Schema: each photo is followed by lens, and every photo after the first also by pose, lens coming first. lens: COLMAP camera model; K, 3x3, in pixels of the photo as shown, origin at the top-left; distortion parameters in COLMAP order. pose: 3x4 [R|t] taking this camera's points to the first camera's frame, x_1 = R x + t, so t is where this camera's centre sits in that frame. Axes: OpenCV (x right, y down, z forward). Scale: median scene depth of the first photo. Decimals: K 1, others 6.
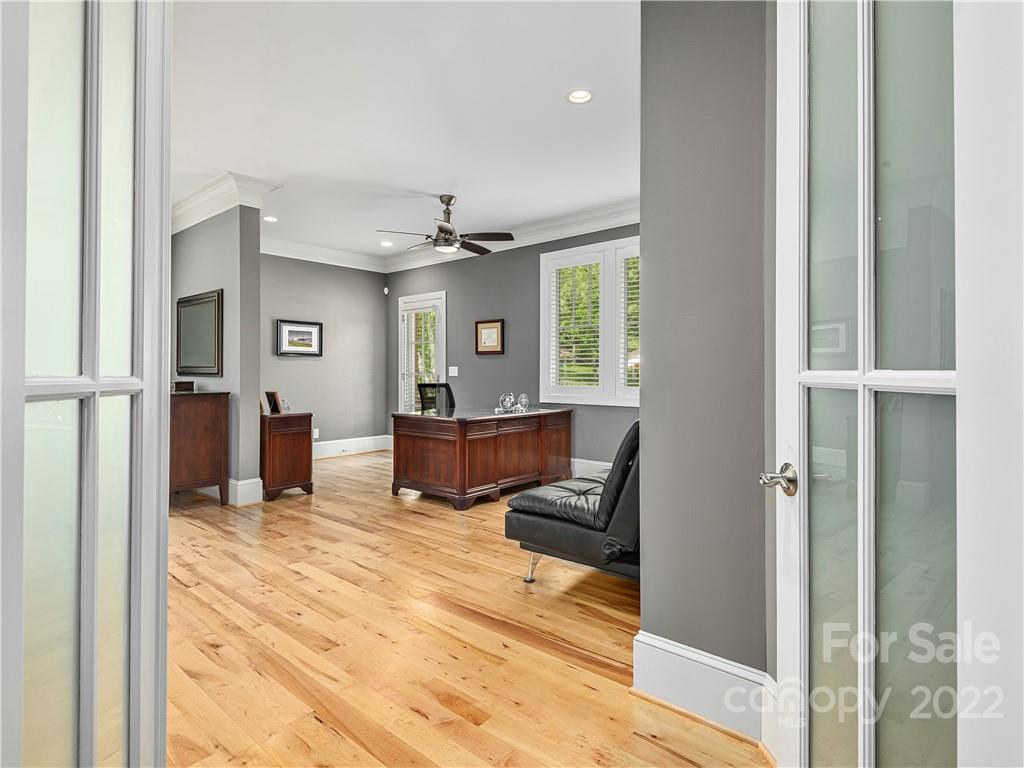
lens RADIAL K [[536.7, 0, 512.0], [0, 536.7, 386.1], [0, 0, 1]] dist [0.022081, -0.012618]
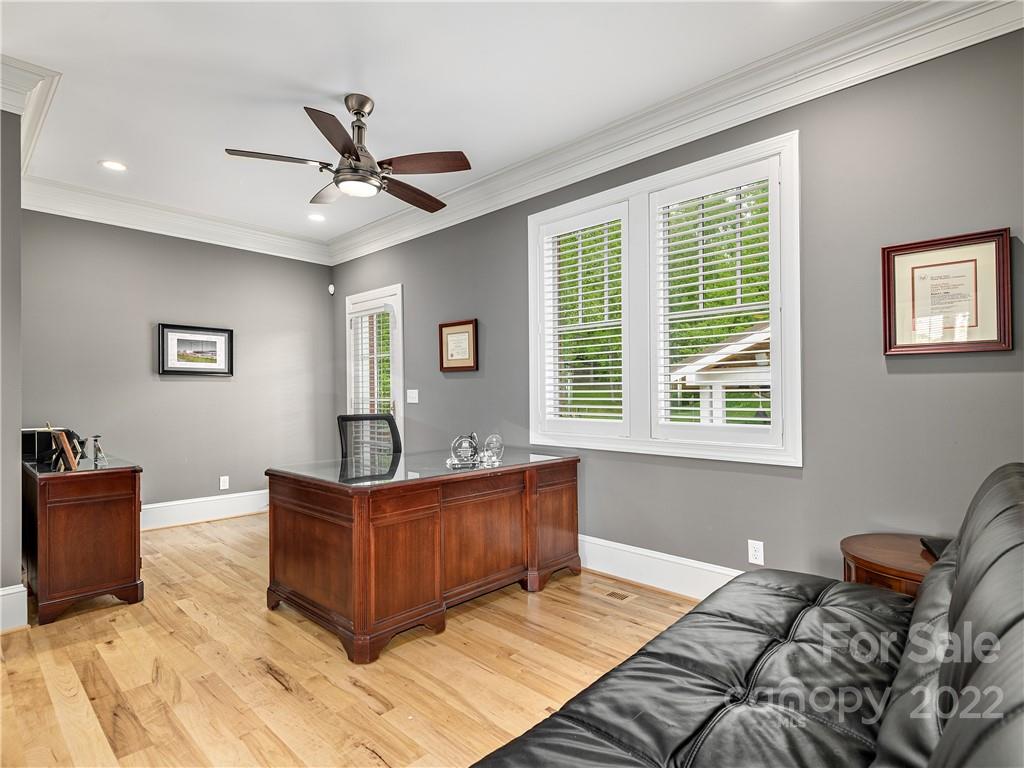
lens RADIAL K [[536.7, 0, 483.7], [0, 536.7, 384.9], [0, 0, 1]] dist [0.022081, -0.012618]
pose [[0.996573, -0.002718, -0.082673, 0.050421], [-0.001107, 0.998933, -0.046176, -0.010933], [0.082710, 0.046109, 0.995506, 0.344012]]
